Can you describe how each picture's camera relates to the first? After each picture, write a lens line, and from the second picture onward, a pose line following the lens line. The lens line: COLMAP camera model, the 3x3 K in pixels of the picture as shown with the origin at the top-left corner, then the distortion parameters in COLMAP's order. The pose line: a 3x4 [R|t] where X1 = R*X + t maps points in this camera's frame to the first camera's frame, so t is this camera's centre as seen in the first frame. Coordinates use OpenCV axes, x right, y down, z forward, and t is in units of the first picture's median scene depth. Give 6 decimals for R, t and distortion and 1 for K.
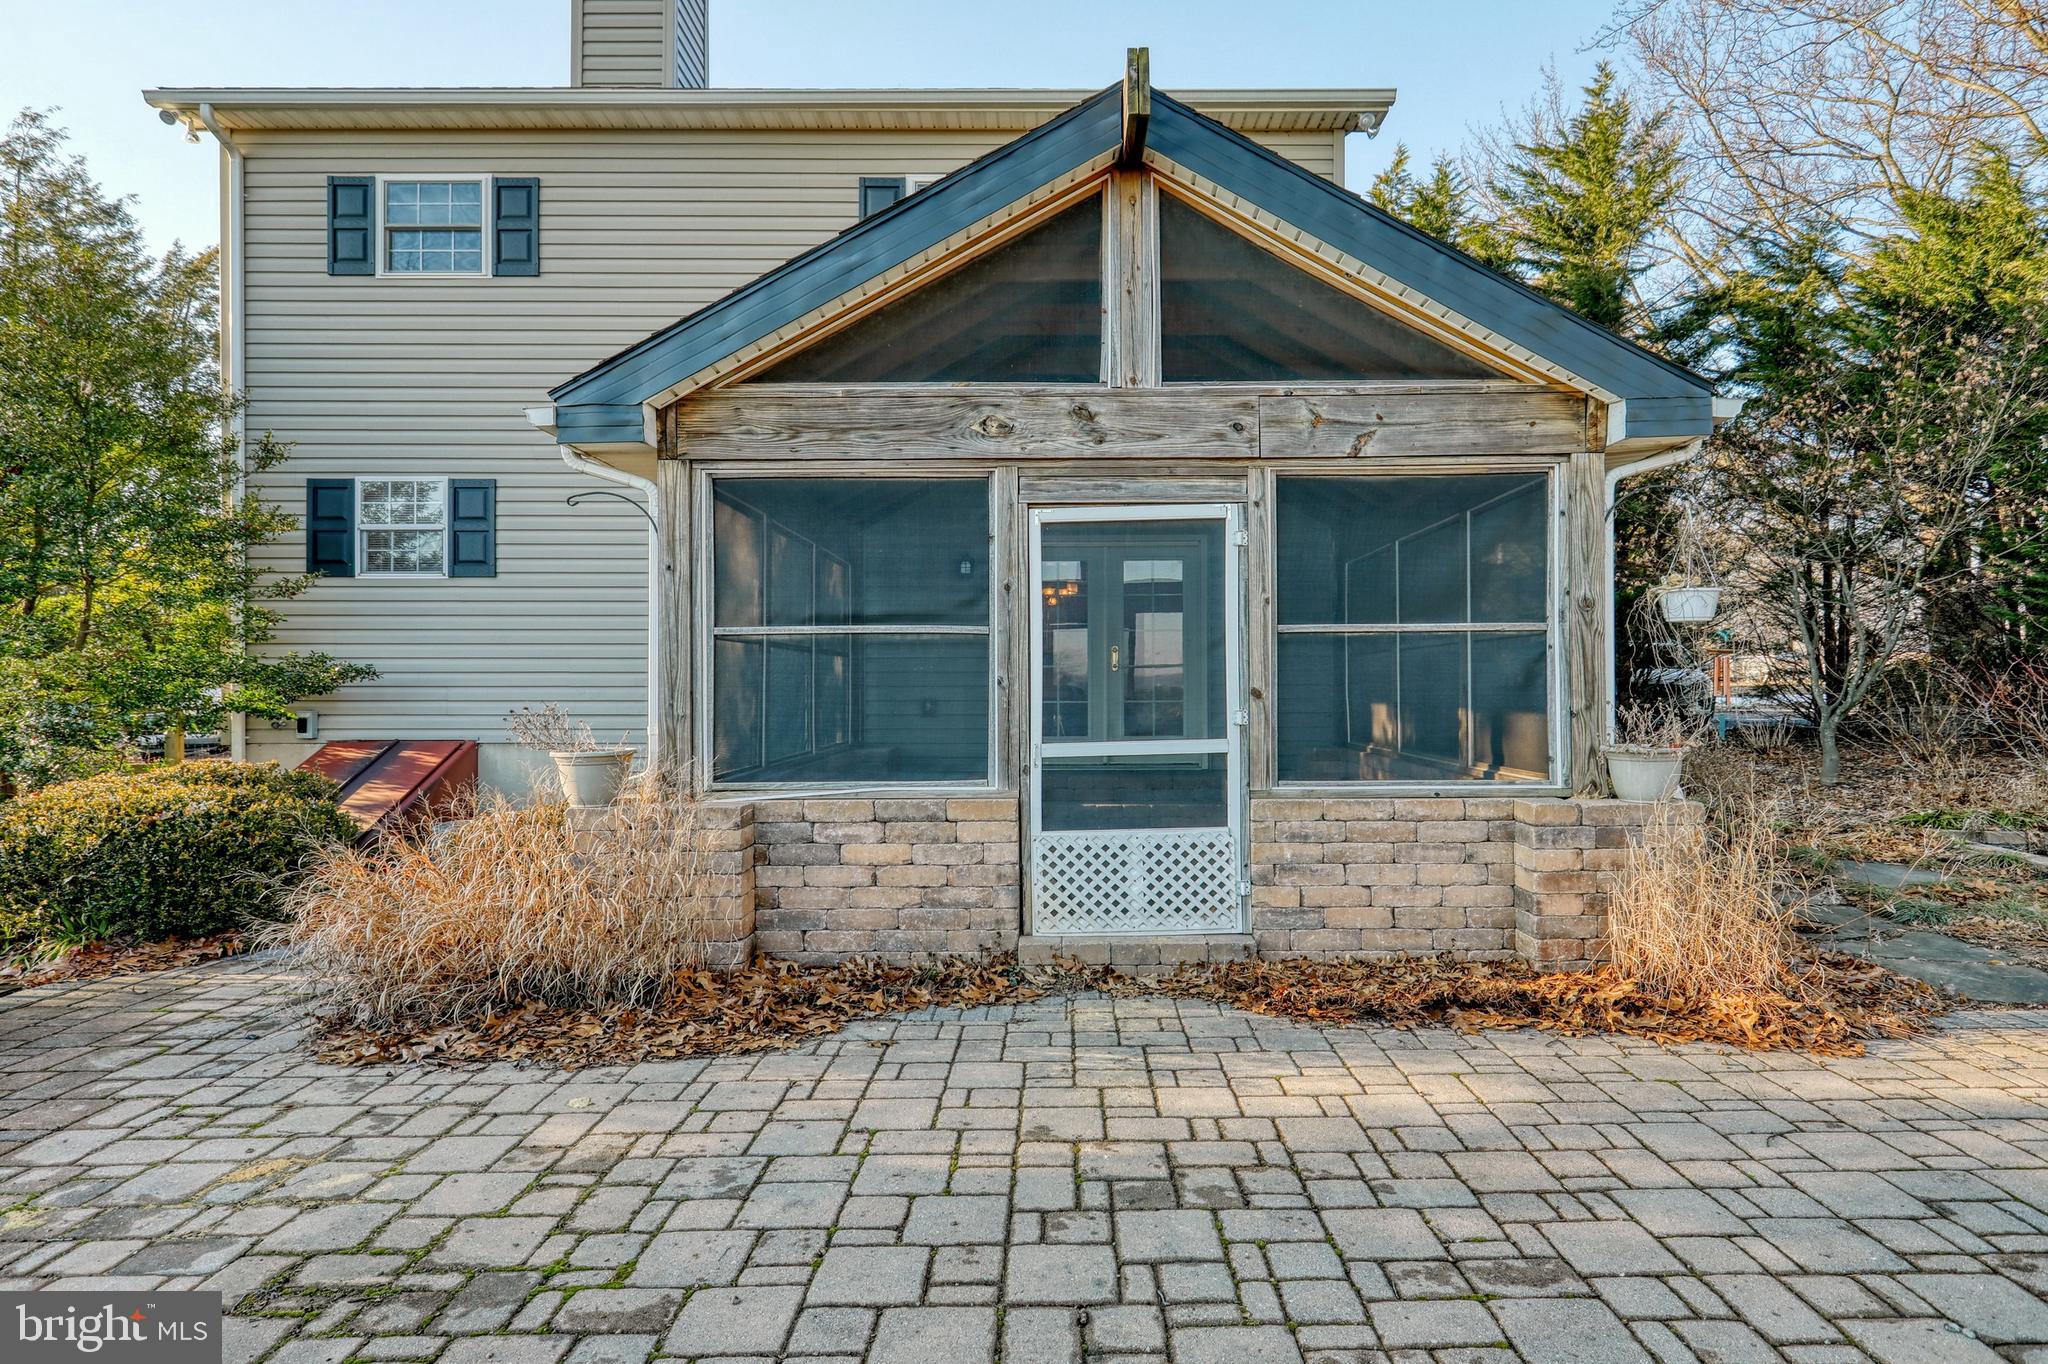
lens RADIAL K [[936.3, 0, 1024.0], [0, 936.3, 682.0], [0, 0, 1]] dist [-0.000302, 0.000345]
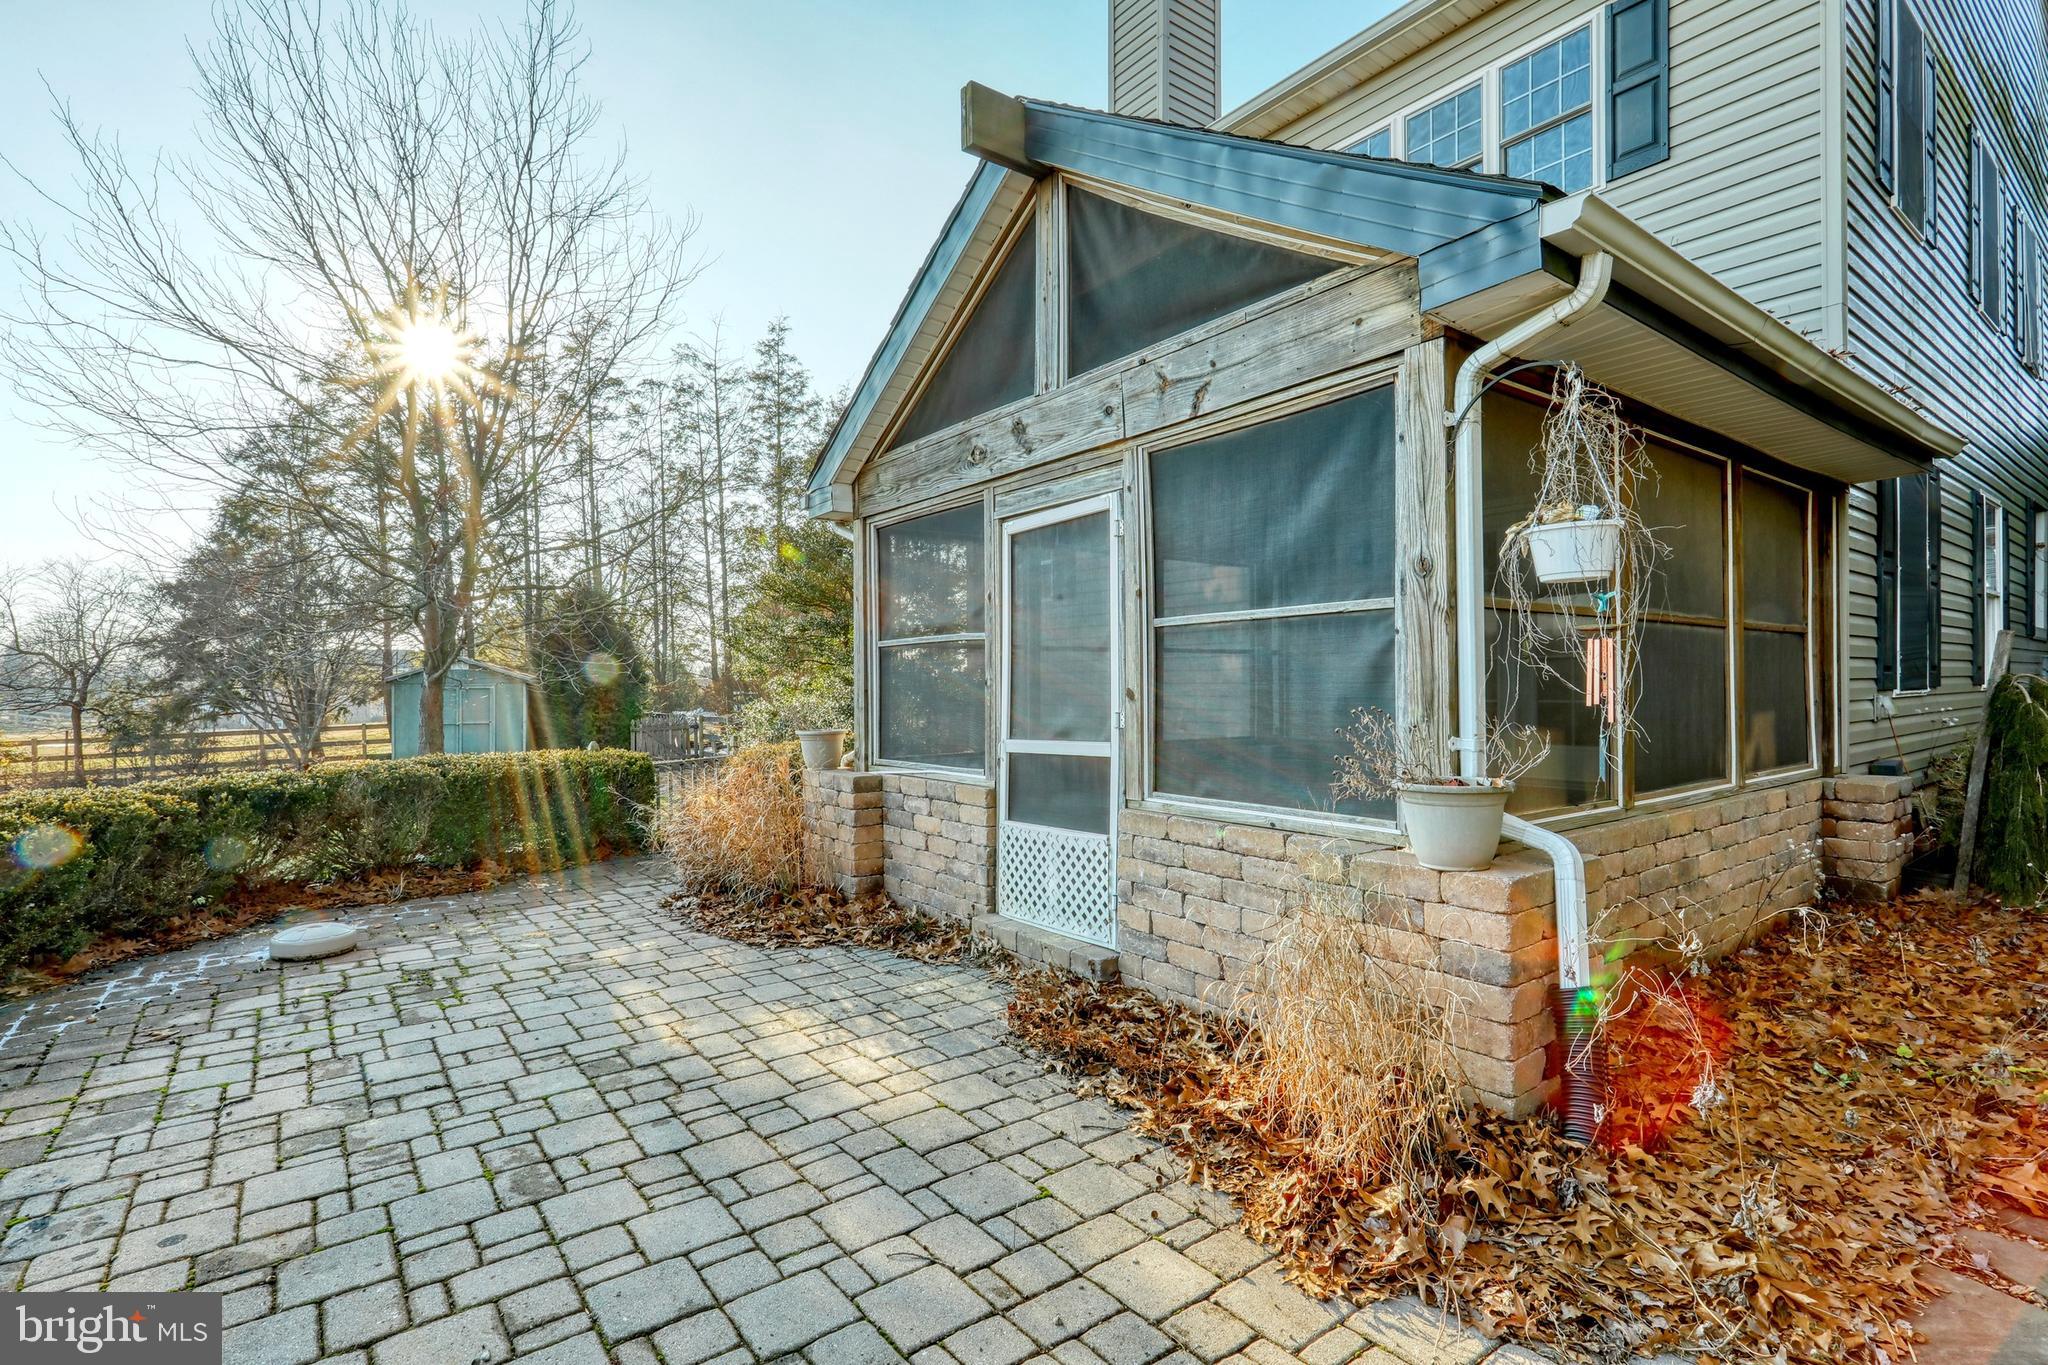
lens RADIAL K [[974.4, 0, 1143.5], [0, 974.4, 680.1], [0, 0, 1]] dist [-0.002037, 0.000113]
pose [[0.665439, -0.003236, -0.746445, 0.975179], [0.008099, 0.999963, 0.002885, -0.004718], [0.746408, -0.007965, 0.665441, 0.372963]]
